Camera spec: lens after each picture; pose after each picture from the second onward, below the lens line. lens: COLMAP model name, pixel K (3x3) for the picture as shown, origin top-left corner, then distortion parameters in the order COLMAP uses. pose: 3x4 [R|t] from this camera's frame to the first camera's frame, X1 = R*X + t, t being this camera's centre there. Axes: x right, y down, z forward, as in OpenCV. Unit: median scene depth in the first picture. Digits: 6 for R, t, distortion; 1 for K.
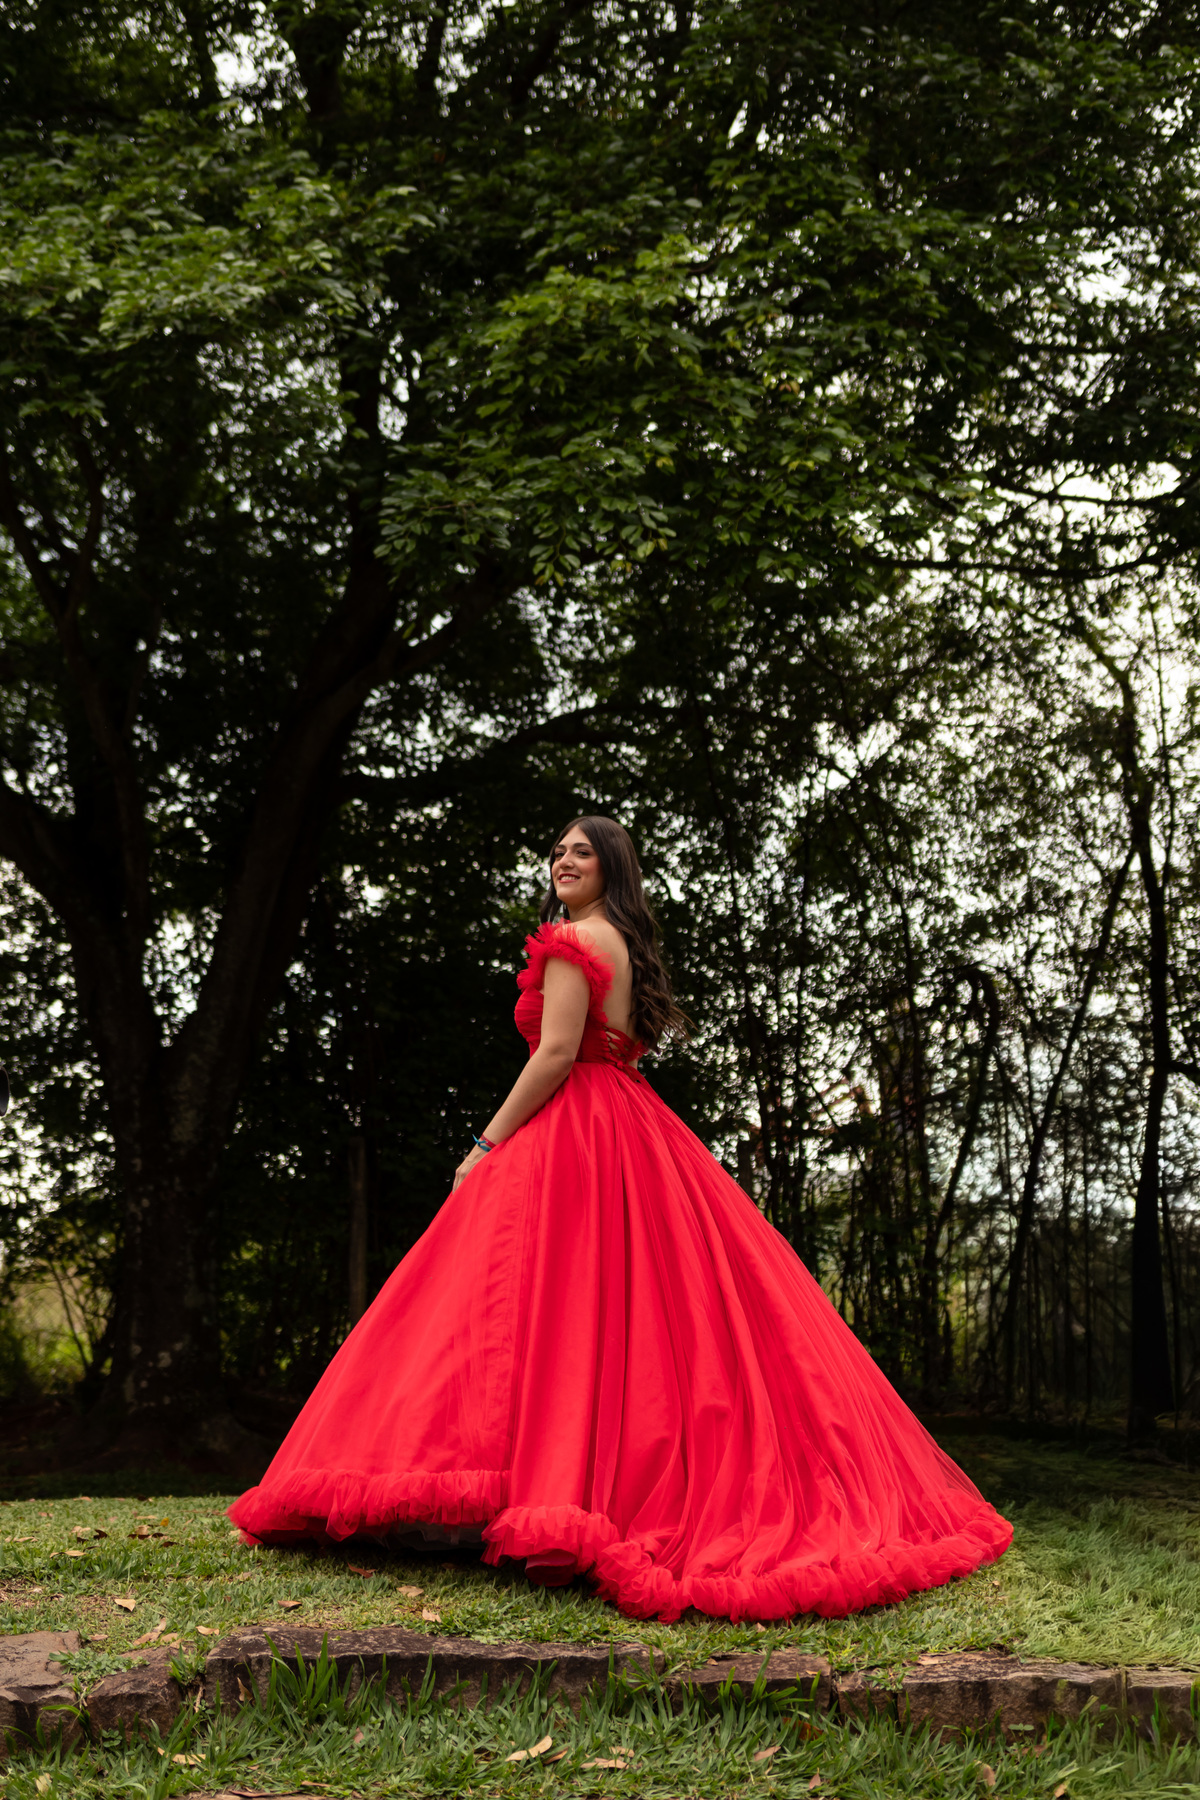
lens RADIAL K [[2509.3, 0, 600.0], [0, 2509.3, 900.0], [0, 0, 1]] dist [0.136144, -0.655187]
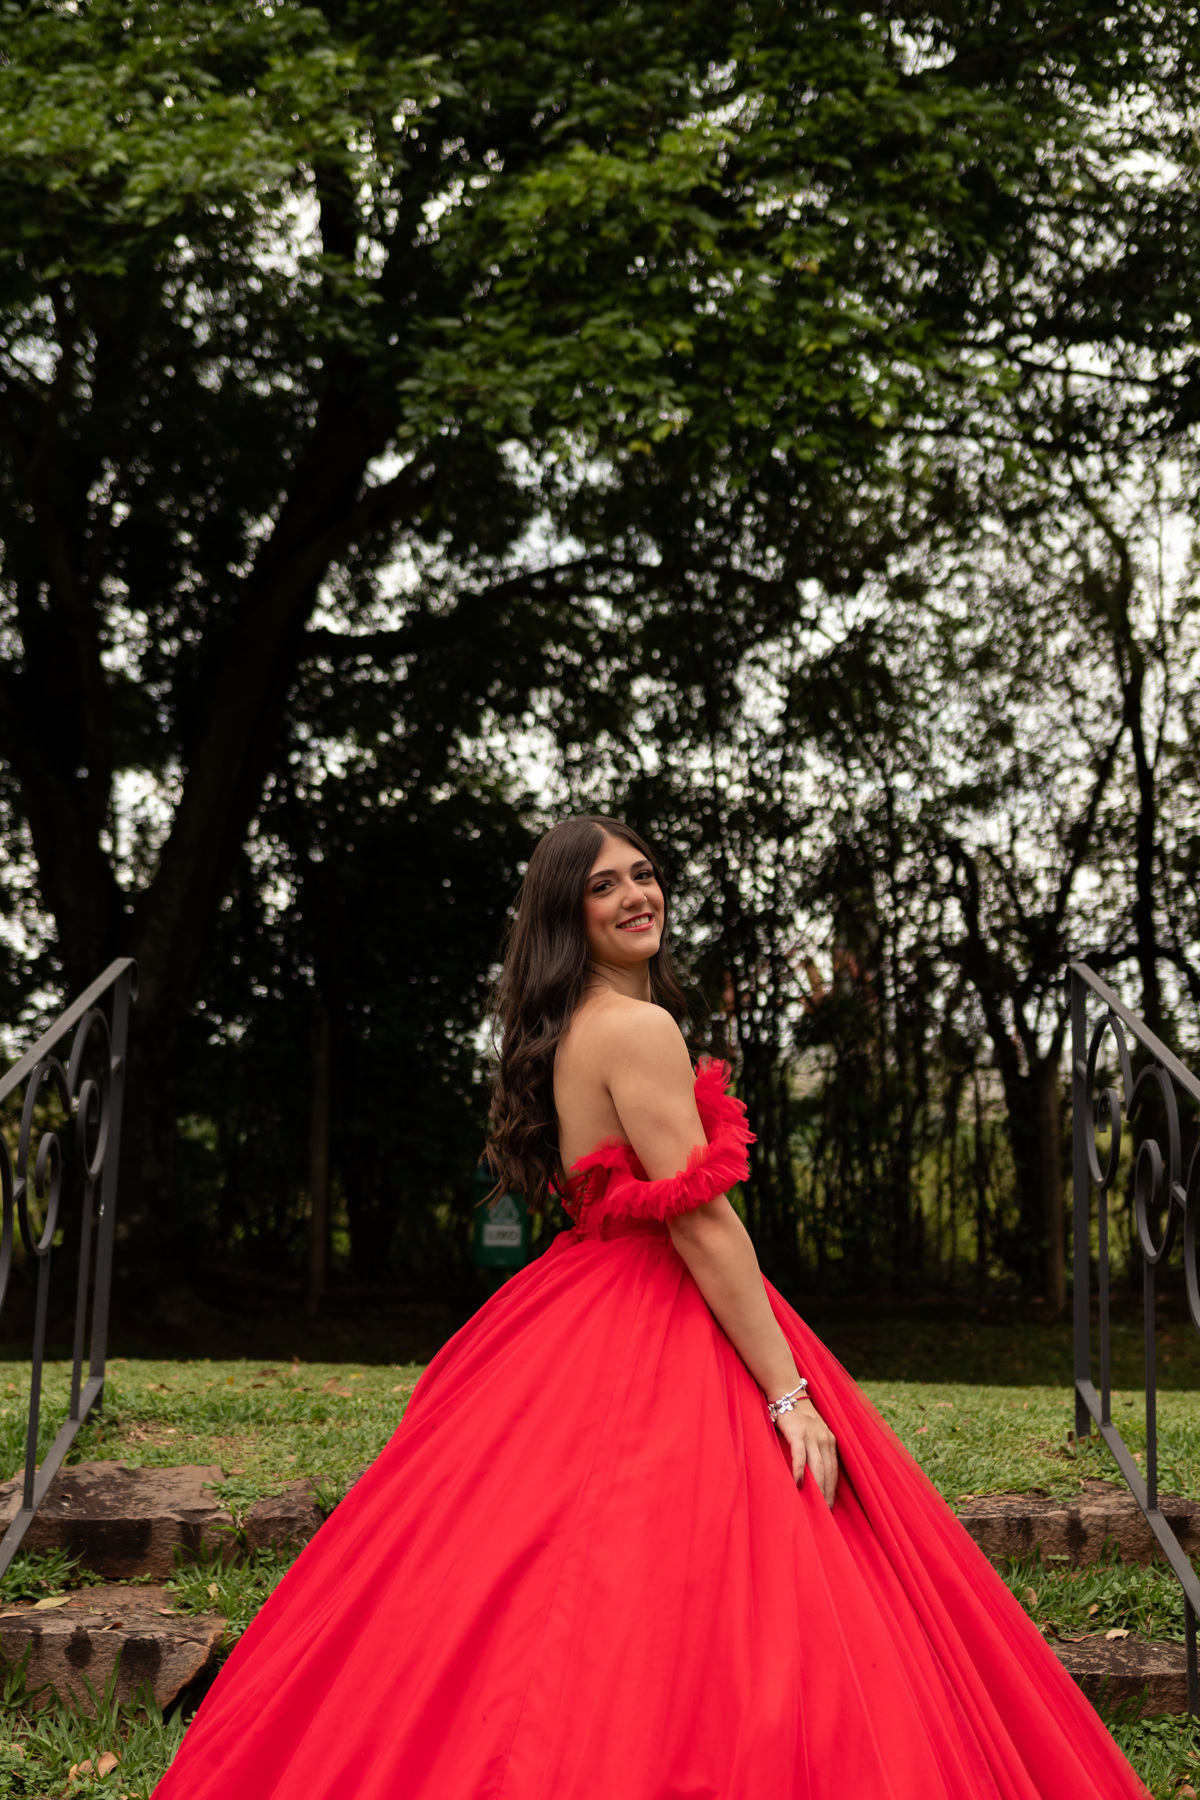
lens RADIAL K [[3032.6, 0, 465.7], [0, 3032.6, 878.5], [0, 0, 1]] dist [0.019157, 0.027021]
pose [[0.999705, 0.019931, 0.013904, -0.055480], [-0.020731, 0.997984, 0.059983, -0.025893], [-0.012680, -0.060253, 0.998103, -0.156520]]
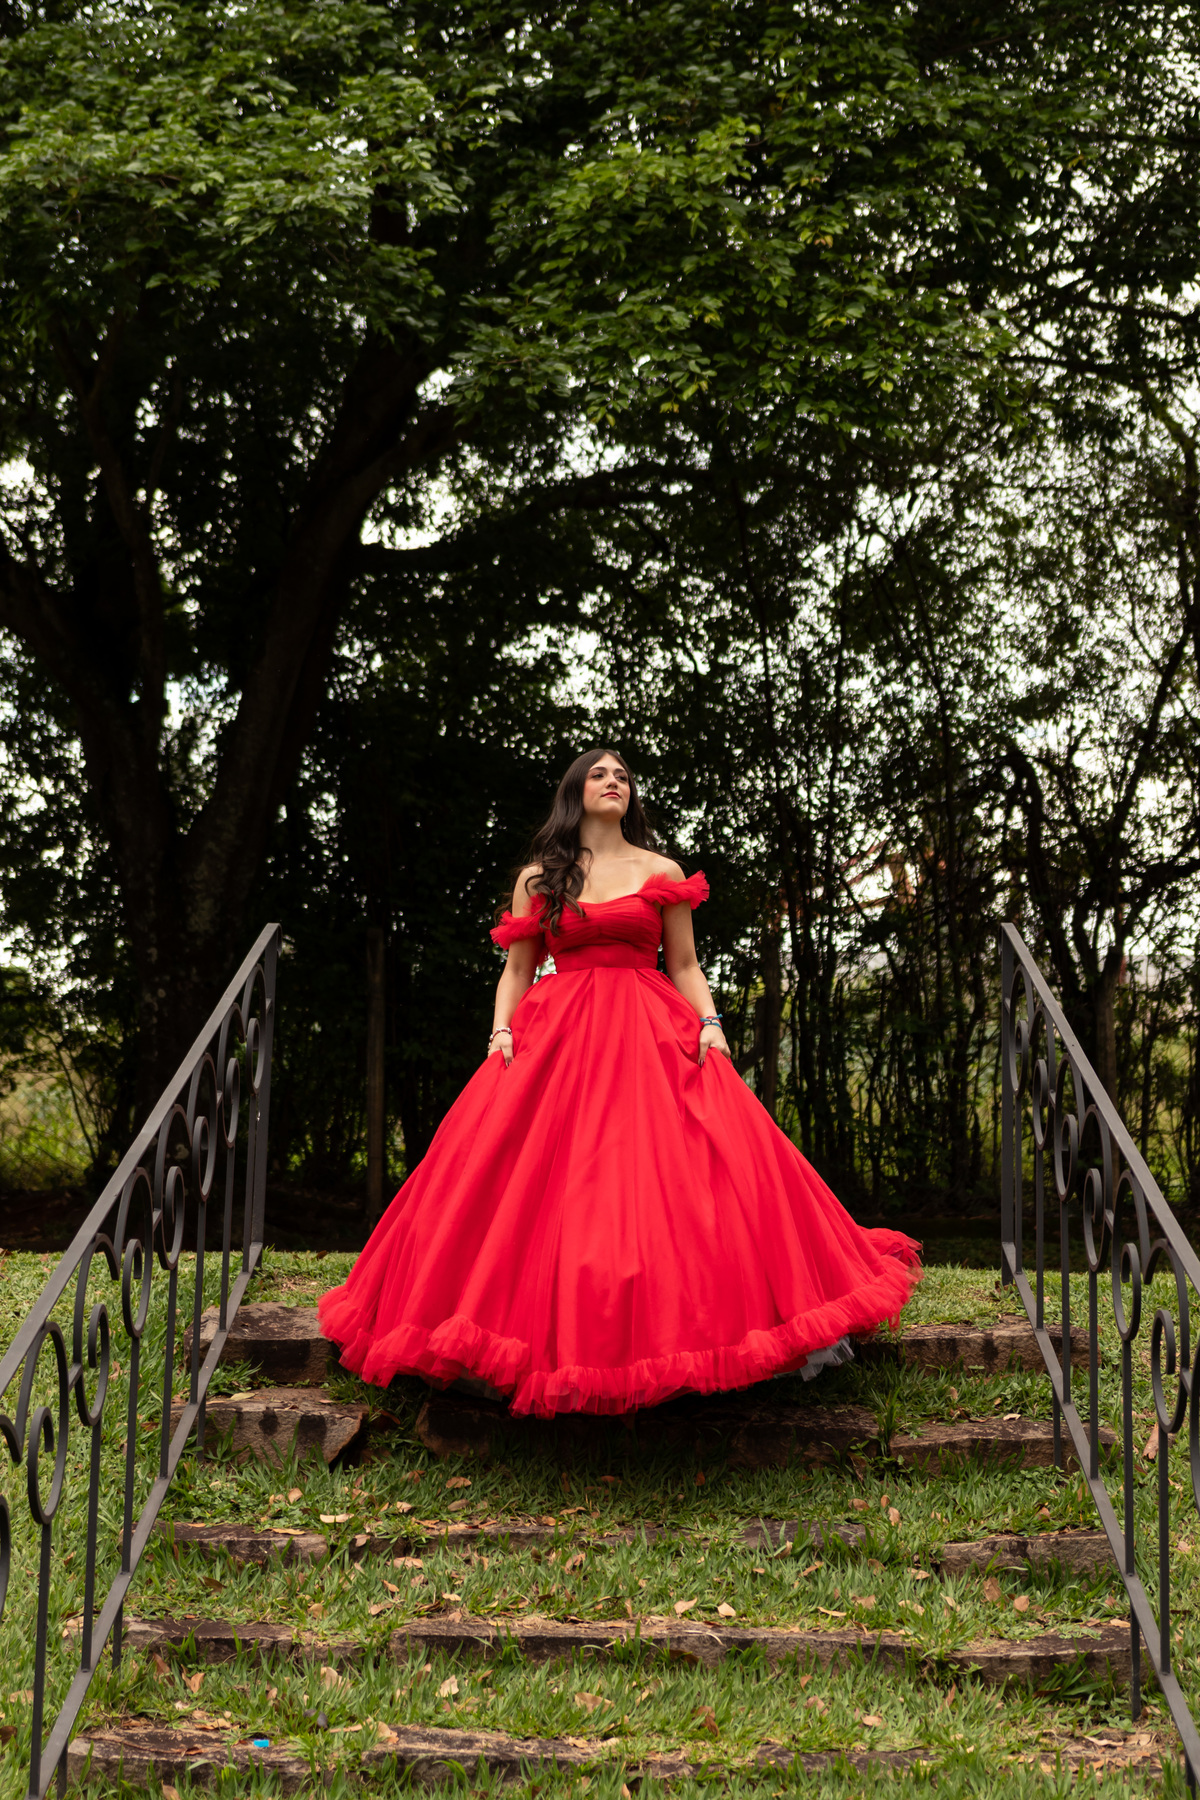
lens RADIAL K [[5345.3, 0, 599.5], [0, 5345.3, 551.6], [0, 0, 1]] dist [-0.019149, -0.833931]
pose [[0.998953, 0.018888, 0.041674, -0.092263], [-0.021073, 0.998391, 0.052643, -0.150764], [-0.040613, -0.053467, 0.997743, -0.984703]]
